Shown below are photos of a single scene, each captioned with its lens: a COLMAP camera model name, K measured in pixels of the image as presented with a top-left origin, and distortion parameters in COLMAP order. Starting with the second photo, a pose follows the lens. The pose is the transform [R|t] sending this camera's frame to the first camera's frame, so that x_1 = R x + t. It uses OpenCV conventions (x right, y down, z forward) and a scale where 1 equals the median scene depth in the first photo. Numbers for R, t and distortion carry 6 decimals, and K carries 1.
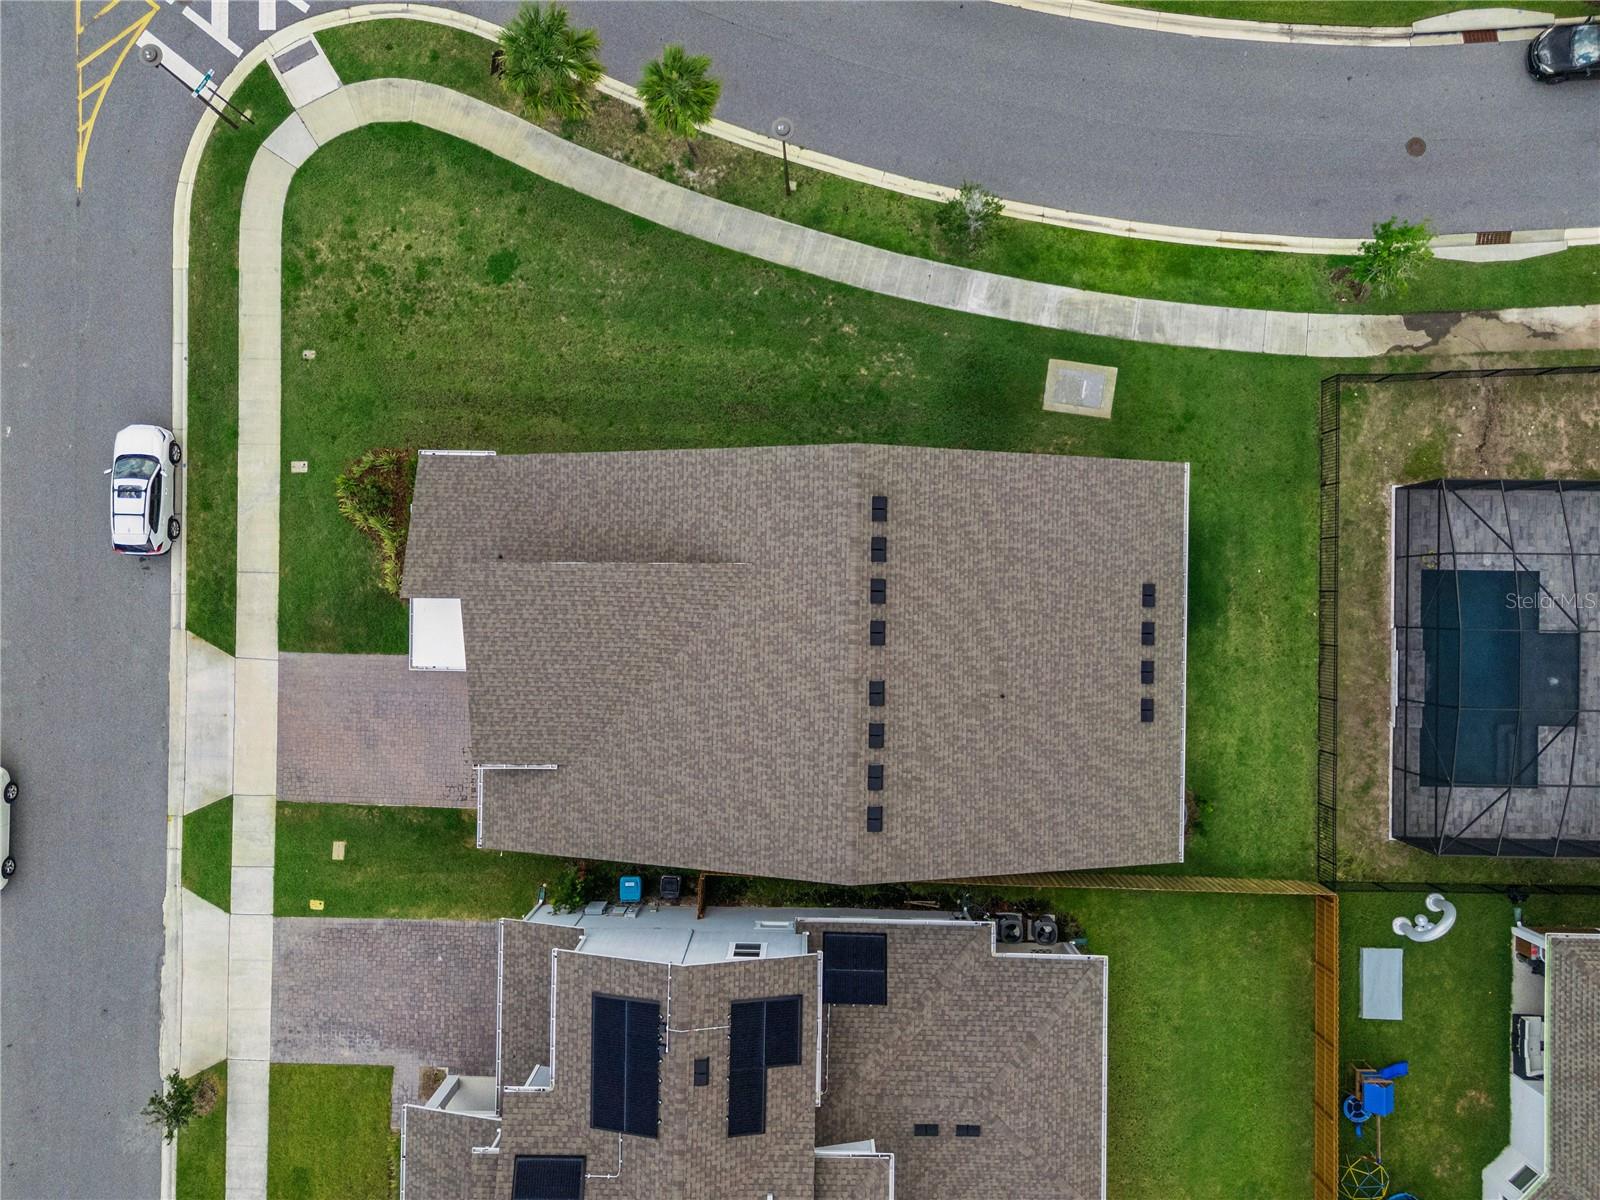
lens RADIAL K [[1183.5, 0, 804.4], [0, 1183.5, 600.2], [0, 0, 1]] dist [0.064652, -0.059614]
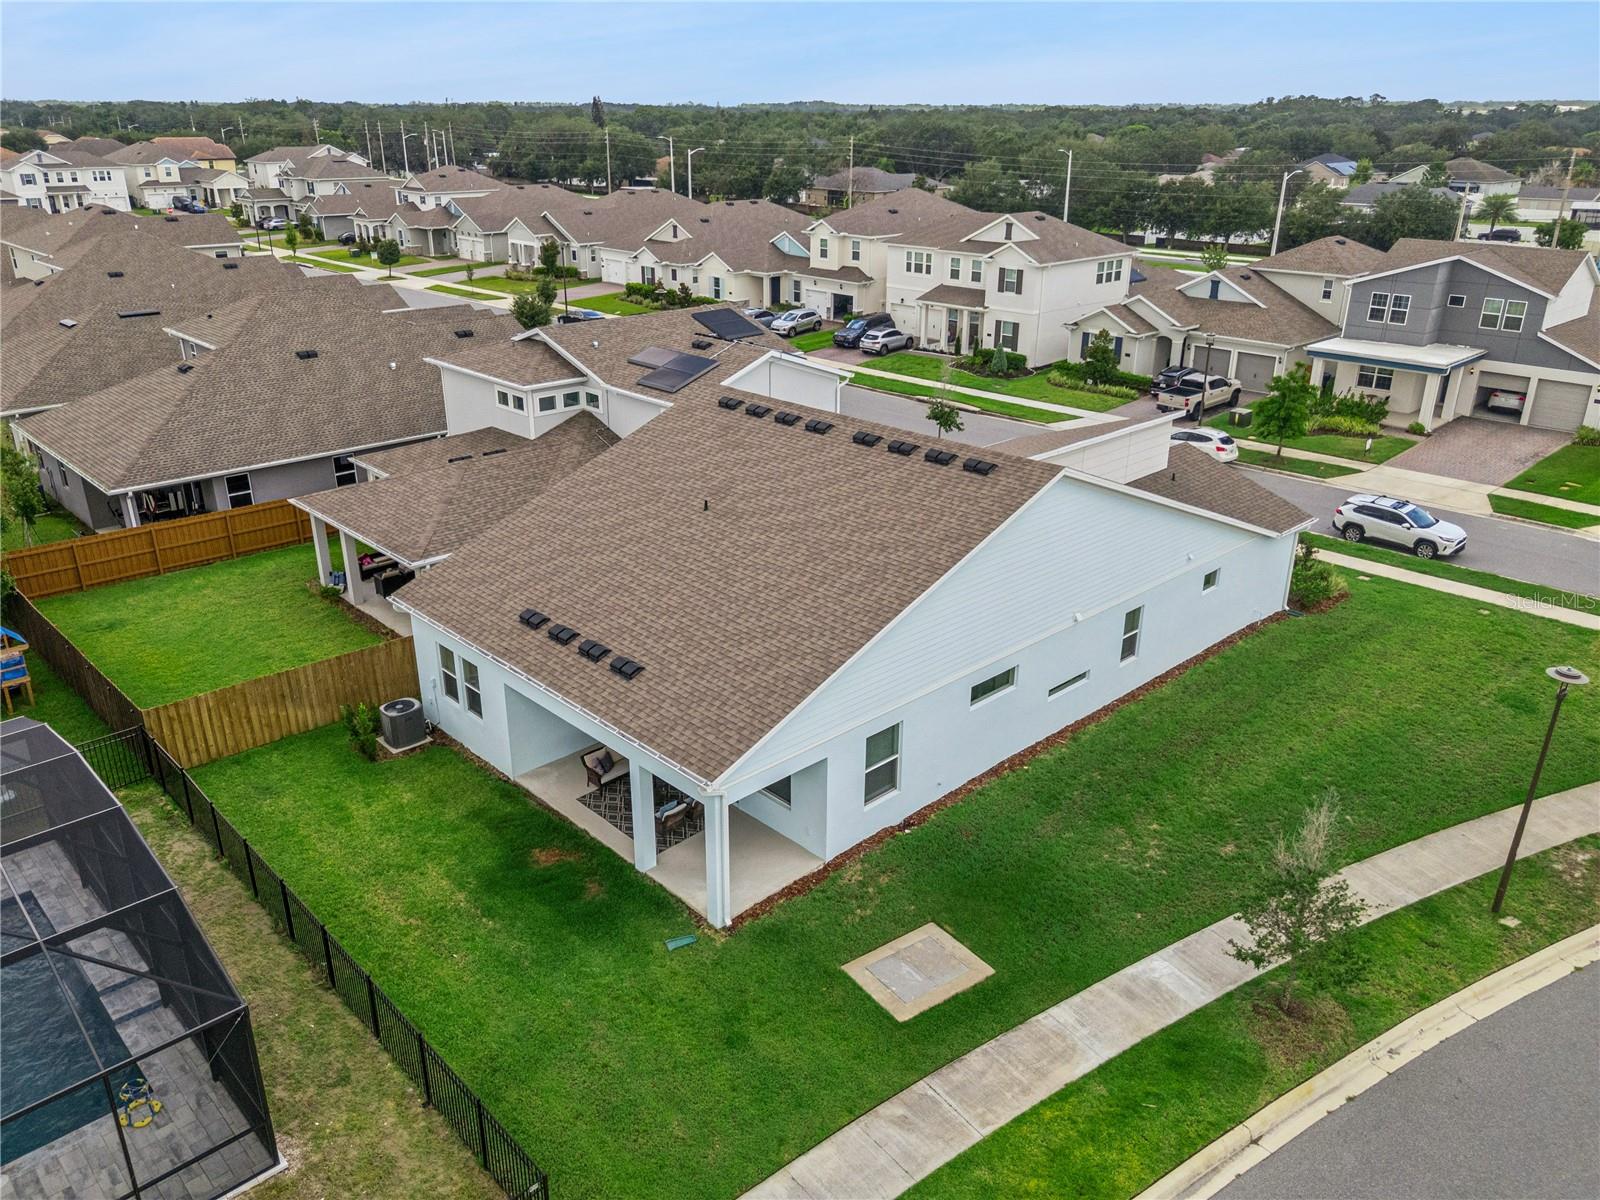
lens RADIAL K [[1183.5, 0, 792.6], [0, 1183.5, 609.4], [0, 0, 1]] dist [0.064652, -0.059614]
pose [[-0.716766, 0.278892, -0.639114, 0.572098], [-0.697249, -0.274132, 0.662341, -0.451539], [0.009520, 0.920365, 0.390945, 0.628653]]
